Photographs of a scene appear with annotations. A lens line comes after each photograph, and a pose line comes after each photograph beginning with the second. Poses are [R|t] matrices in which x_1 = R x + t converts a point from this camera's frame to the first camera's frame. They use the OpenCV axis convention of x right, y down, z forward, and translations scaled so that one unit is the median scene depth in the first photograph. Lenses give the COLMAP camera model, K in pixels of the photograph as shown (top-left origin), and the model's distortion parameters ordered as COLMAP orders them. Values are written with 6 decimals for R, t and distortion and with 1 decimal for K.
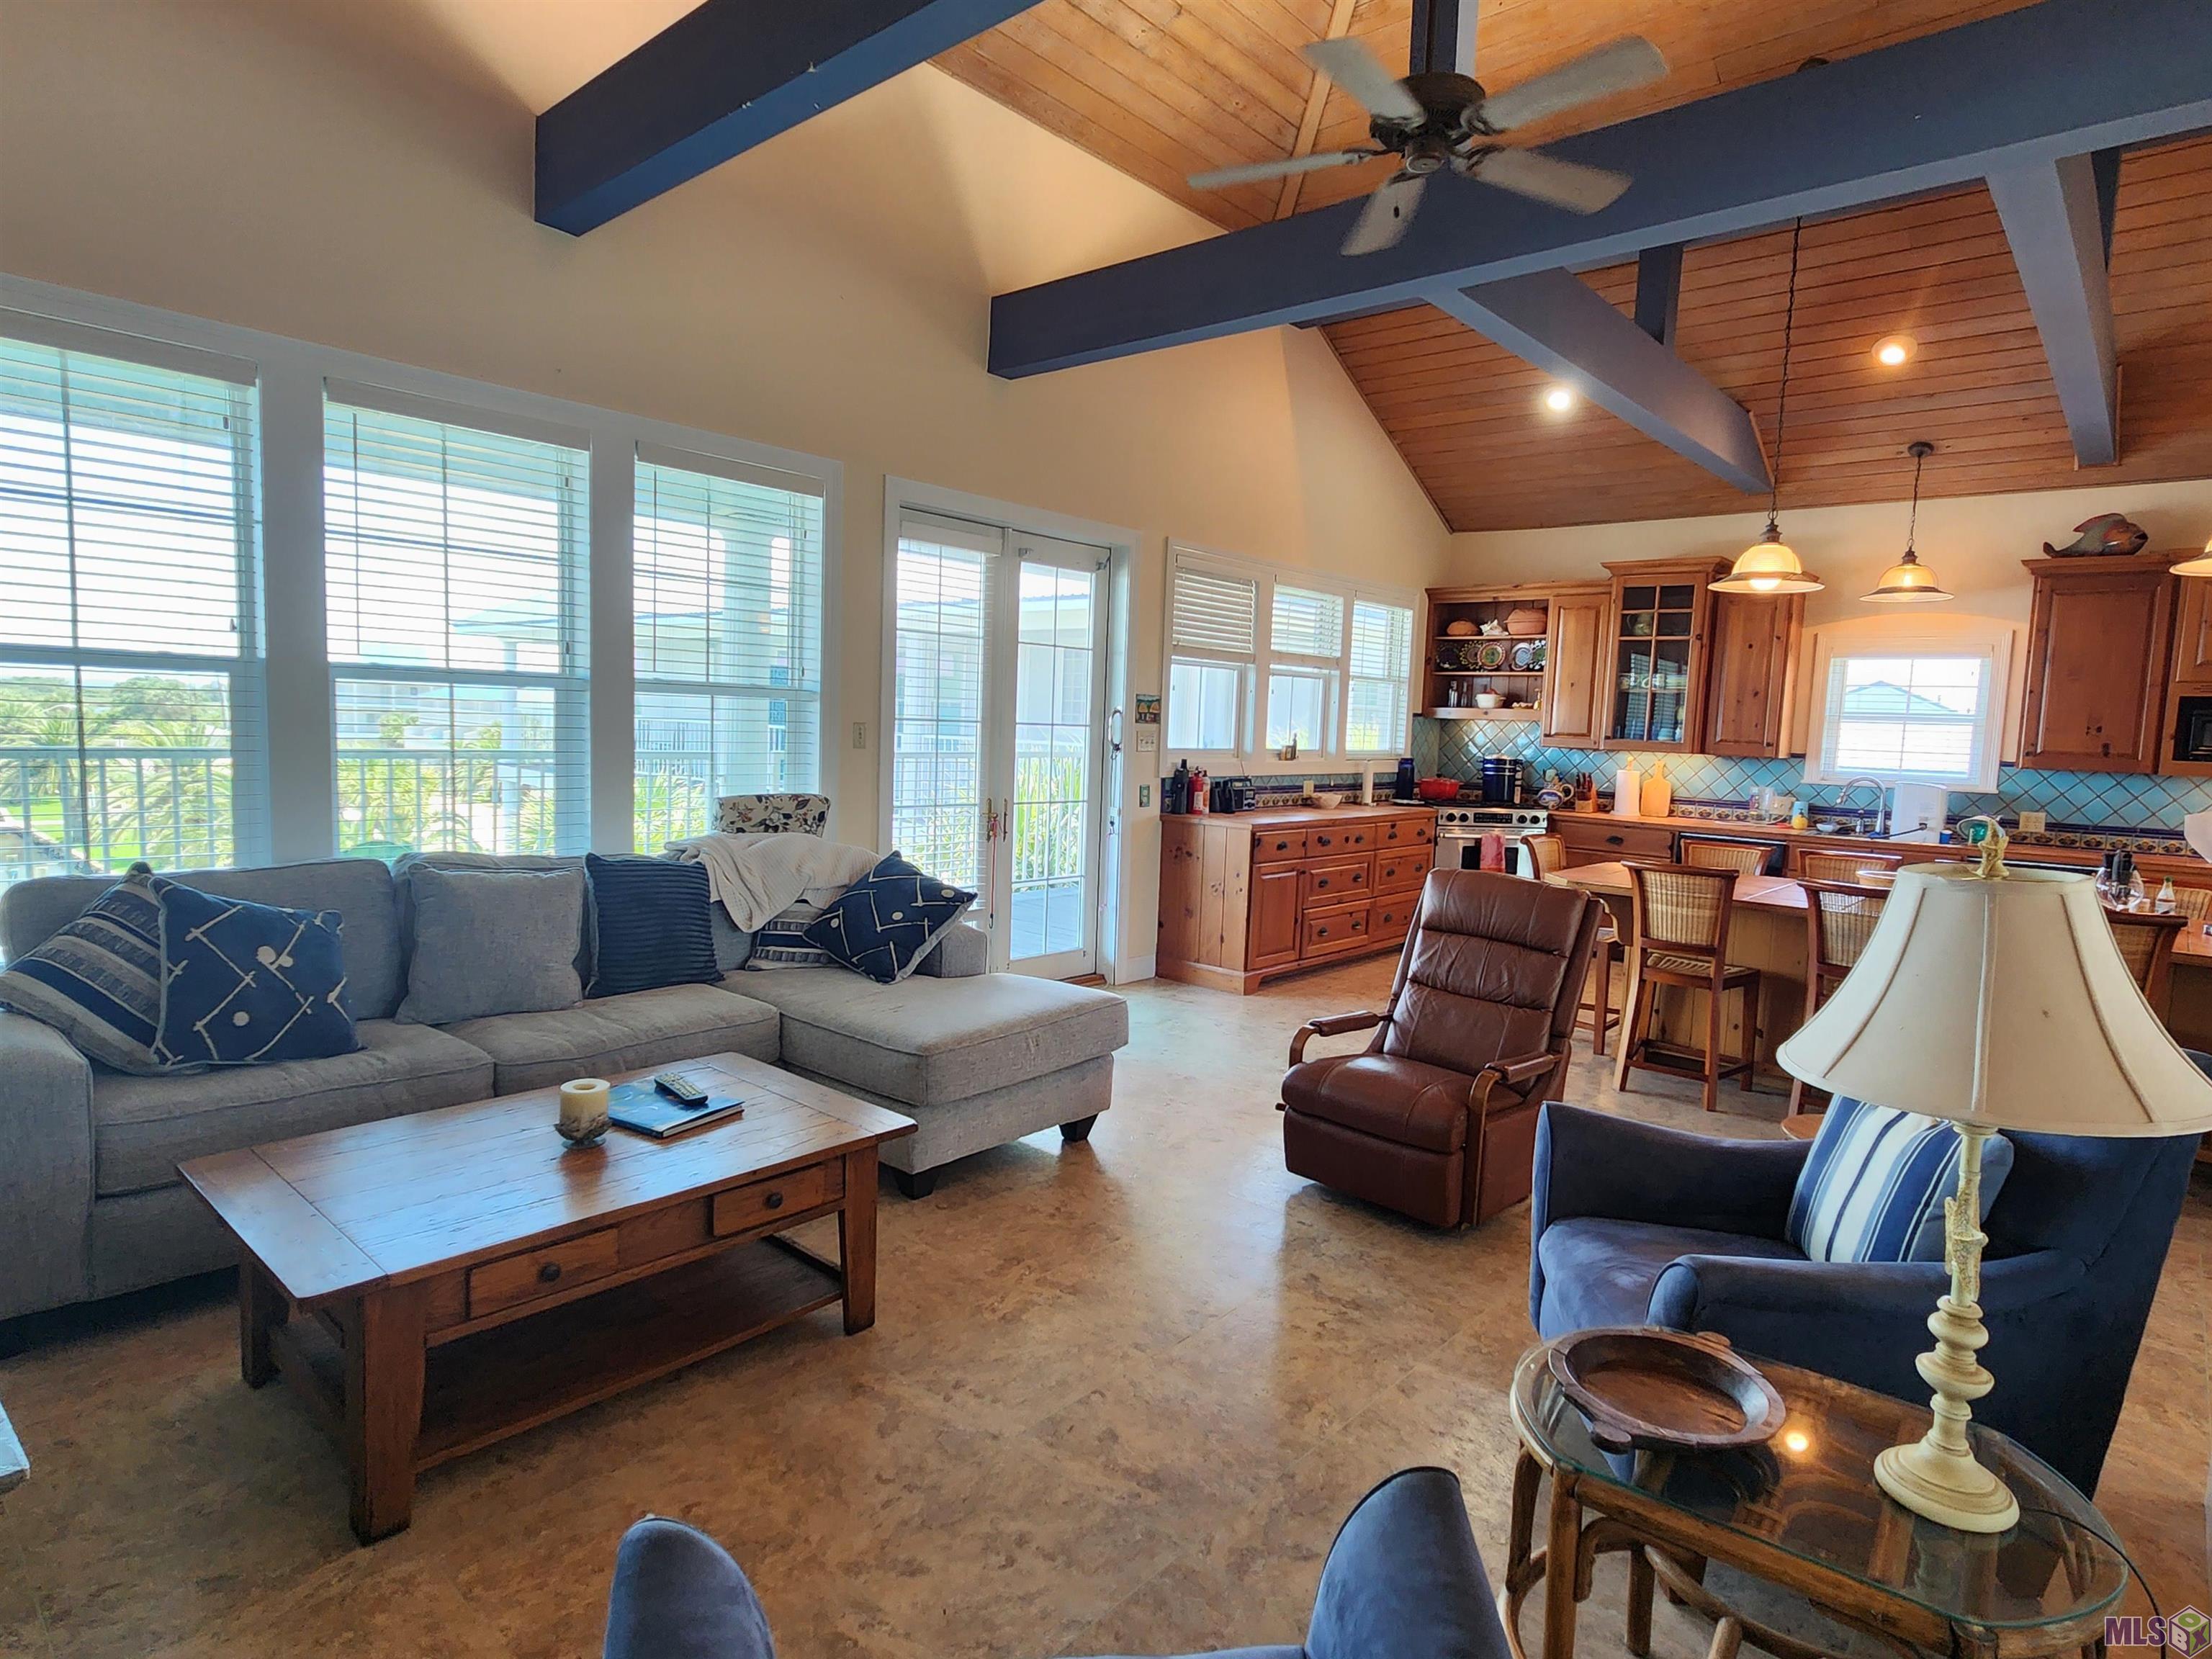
lens RADIAL K [[1202.3, 0, 1105.0], [0, 1202.3, 839.0], [0, 0, 1]] dist [0.000854, 0.000769]
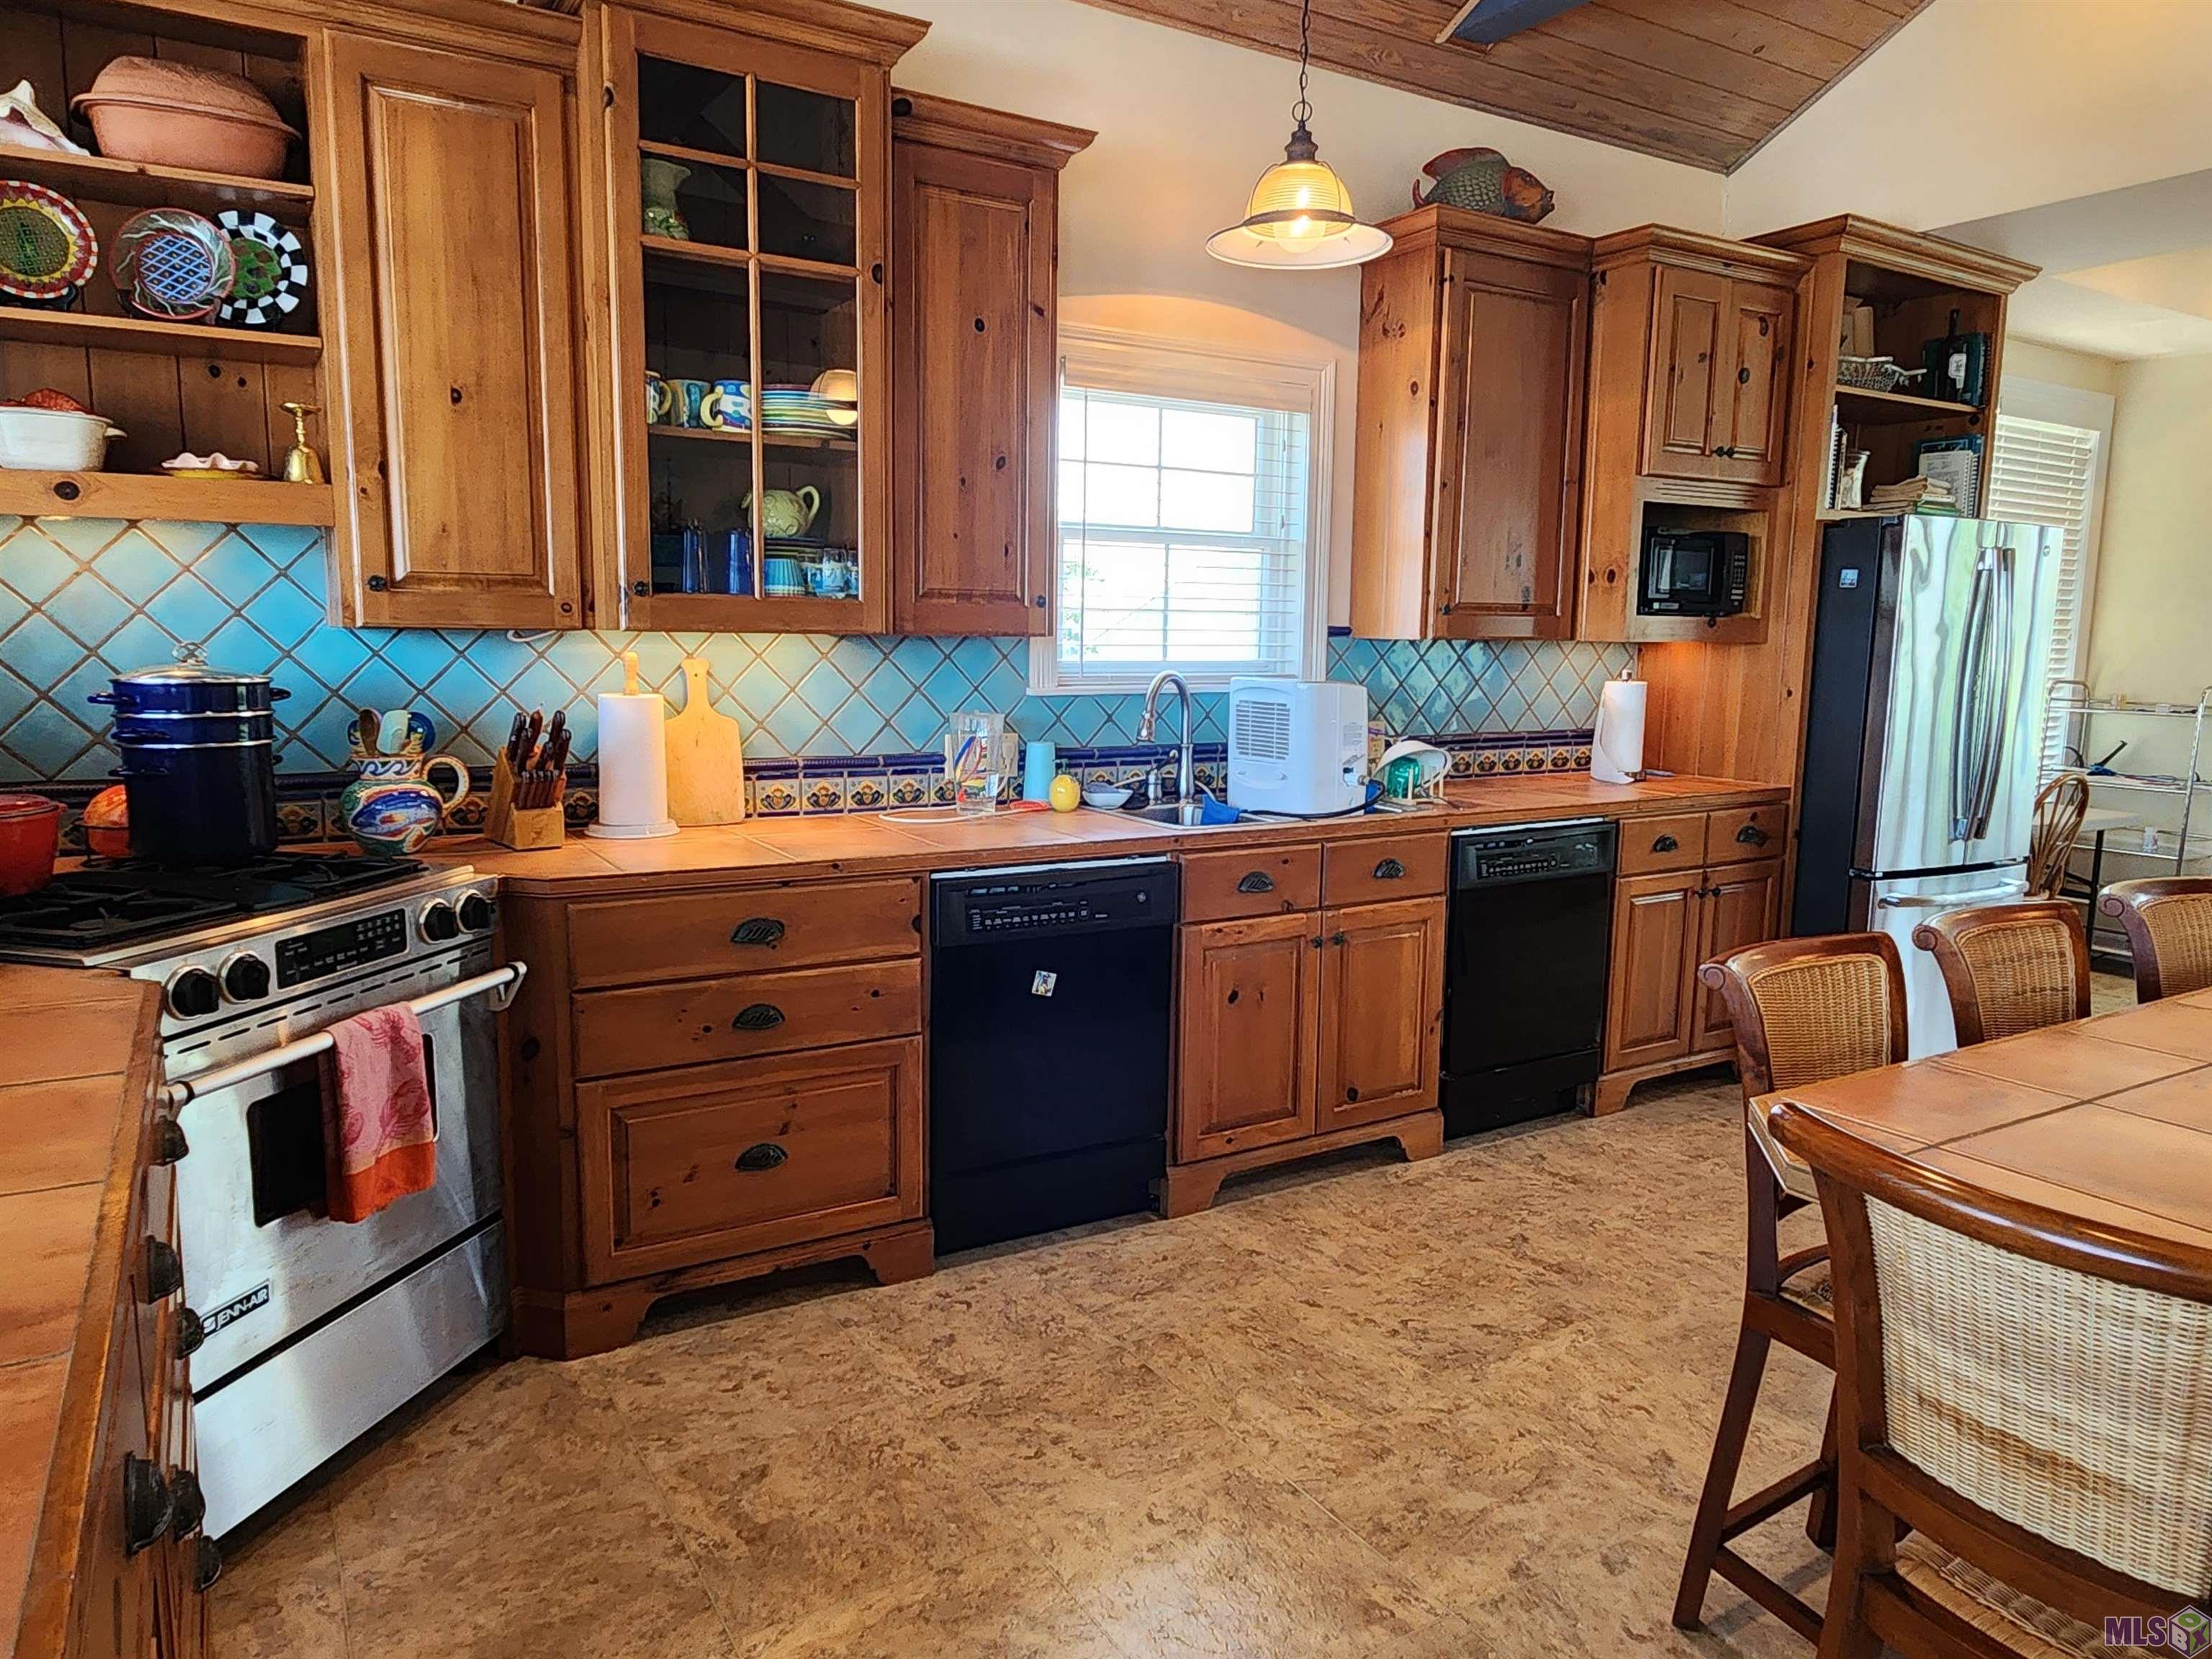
lens RADIAL K [[1455.0, 0, 1105.0], [0, 1455.0, 823.9], [0, 0, 1]] dist [-0.002306, -0.001463]
pose [[0.303208, -0.167401, 0.938105, 0.166309], [0.088029, 0.985160, 0.147346, -0.104176], [-0.948850, 0.037904, 0.313445, 1.162783]]
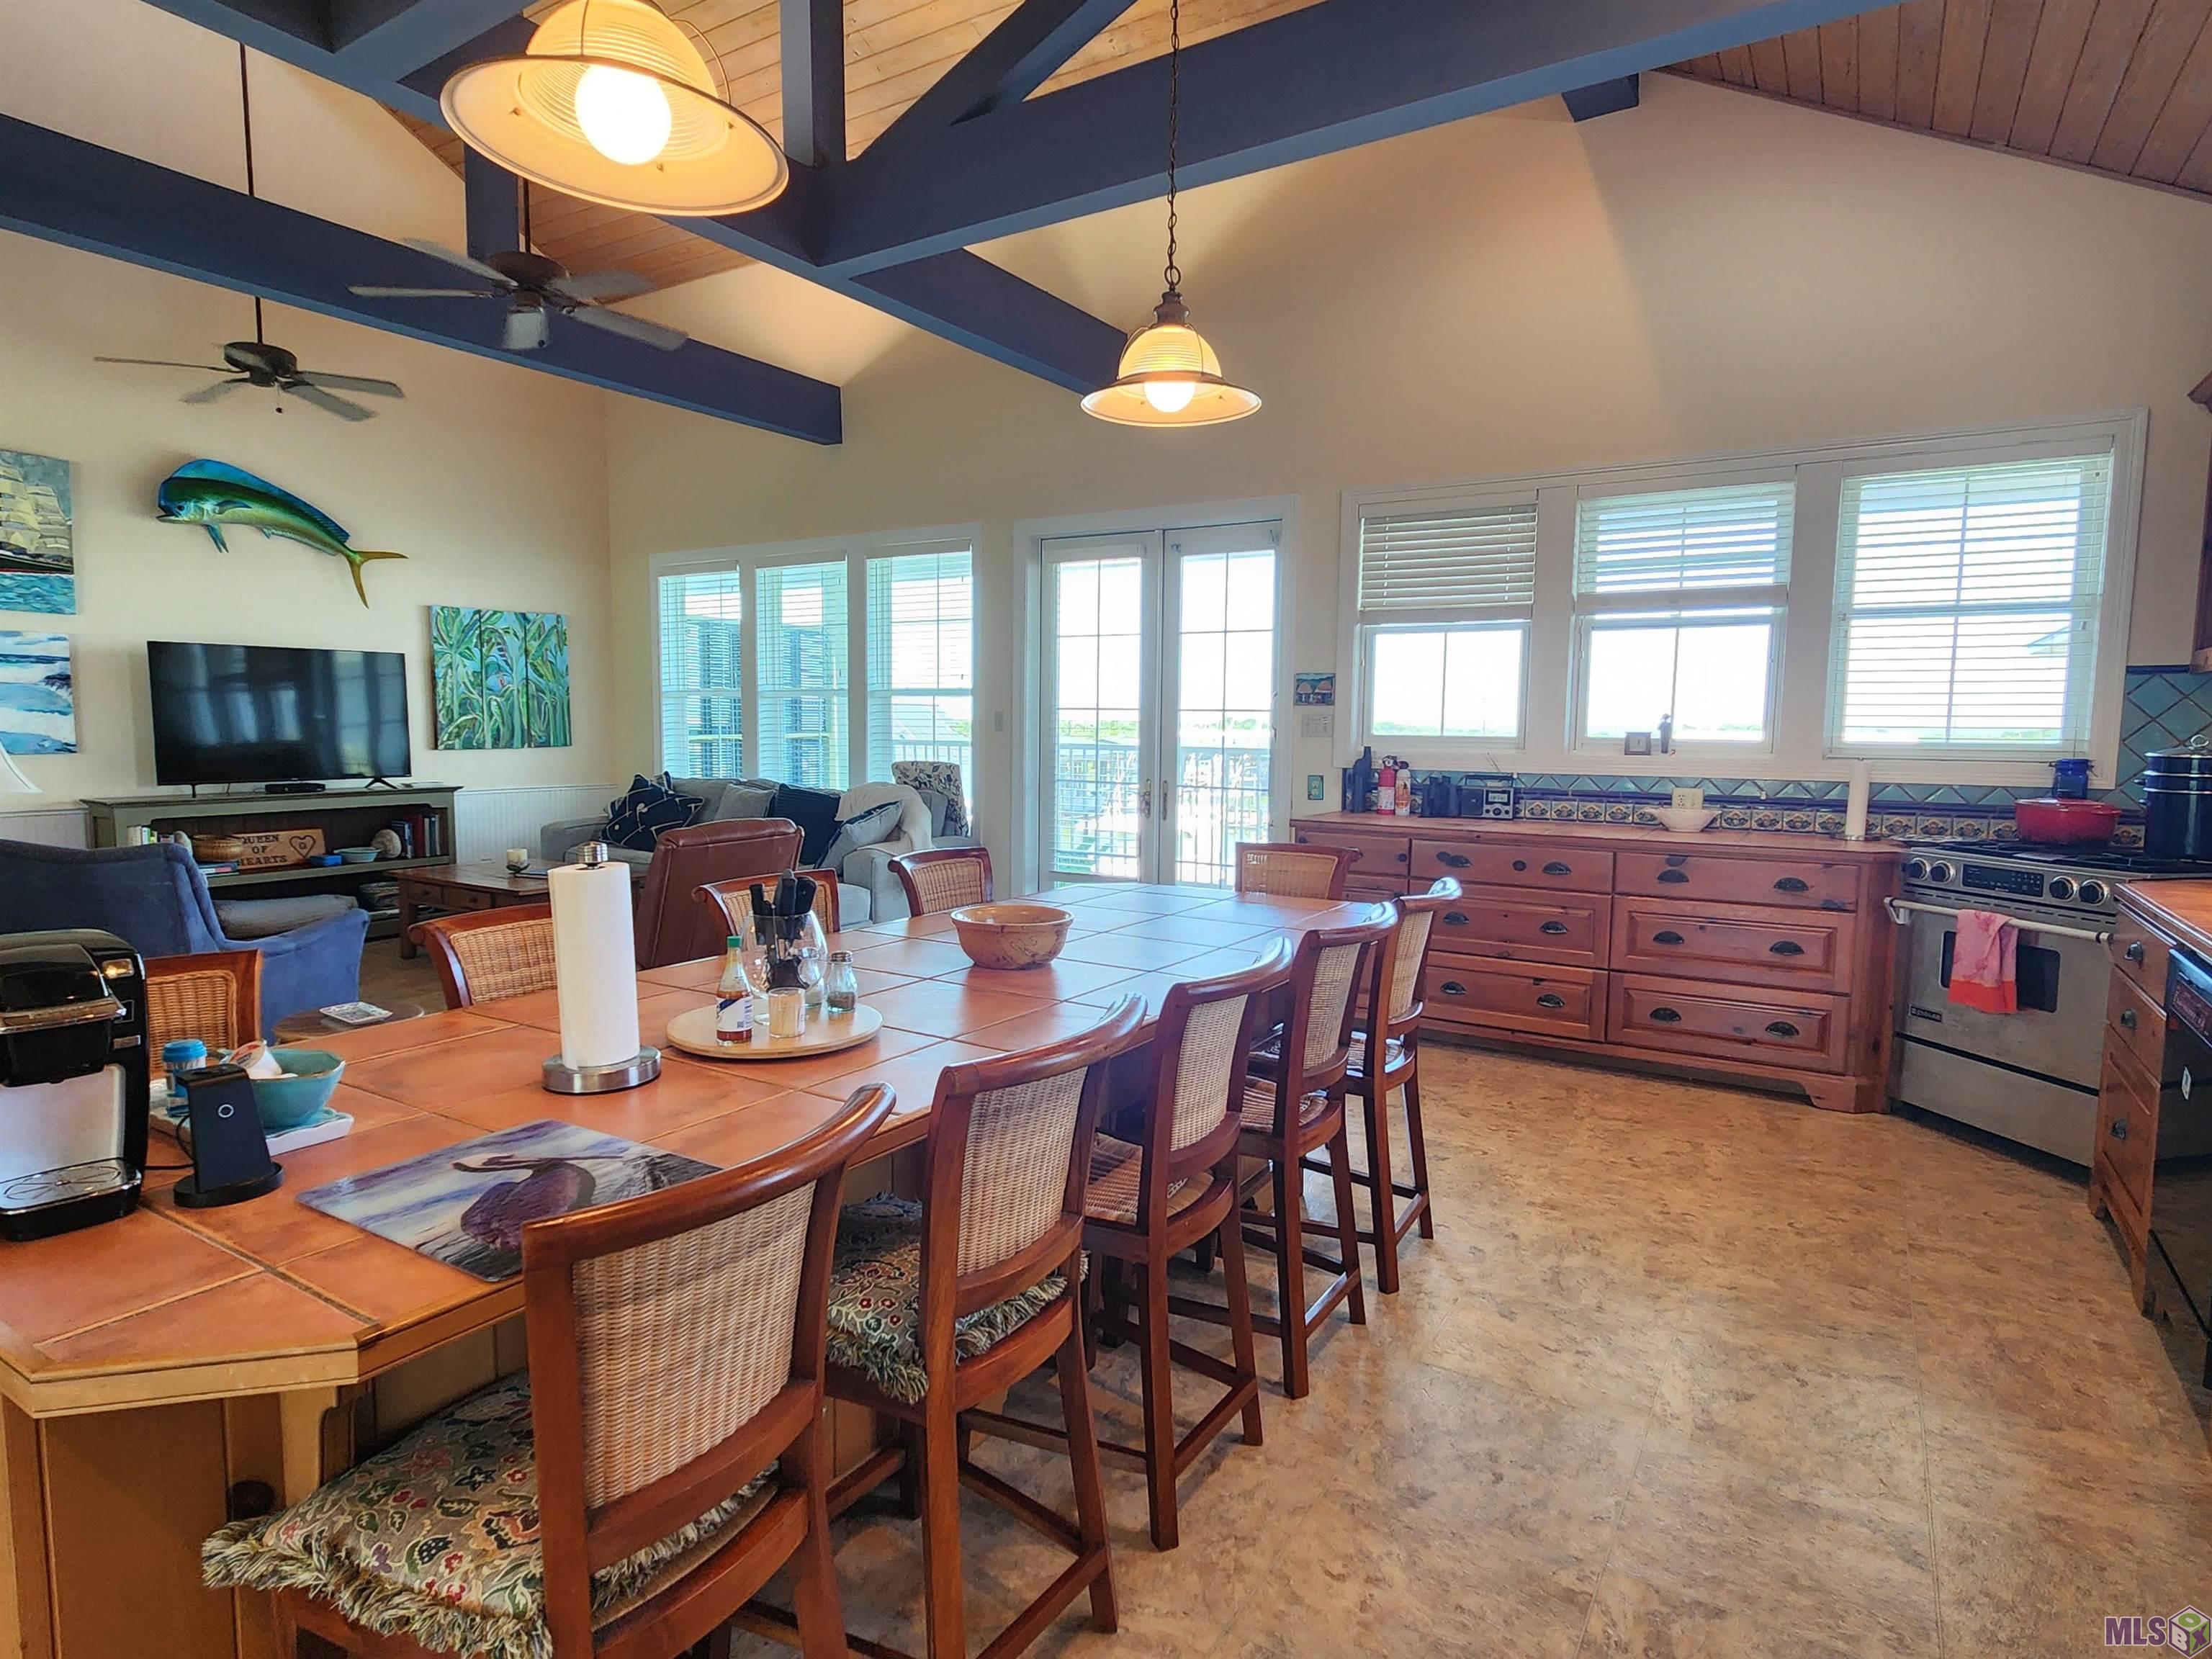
lens RADIAL K [[1202.3, 0, 1102.7], [0, 1202.3, 837.2], [0, 0, 1]] dist [0.000854, 0.000769]
pose [[0.162746, 0.059194, -0.984891, 1.092536], [-0.103616, 0.993705, 0.042602, -0.026129], [0.981212, 0.095117, 0.167855, 0.871061]]
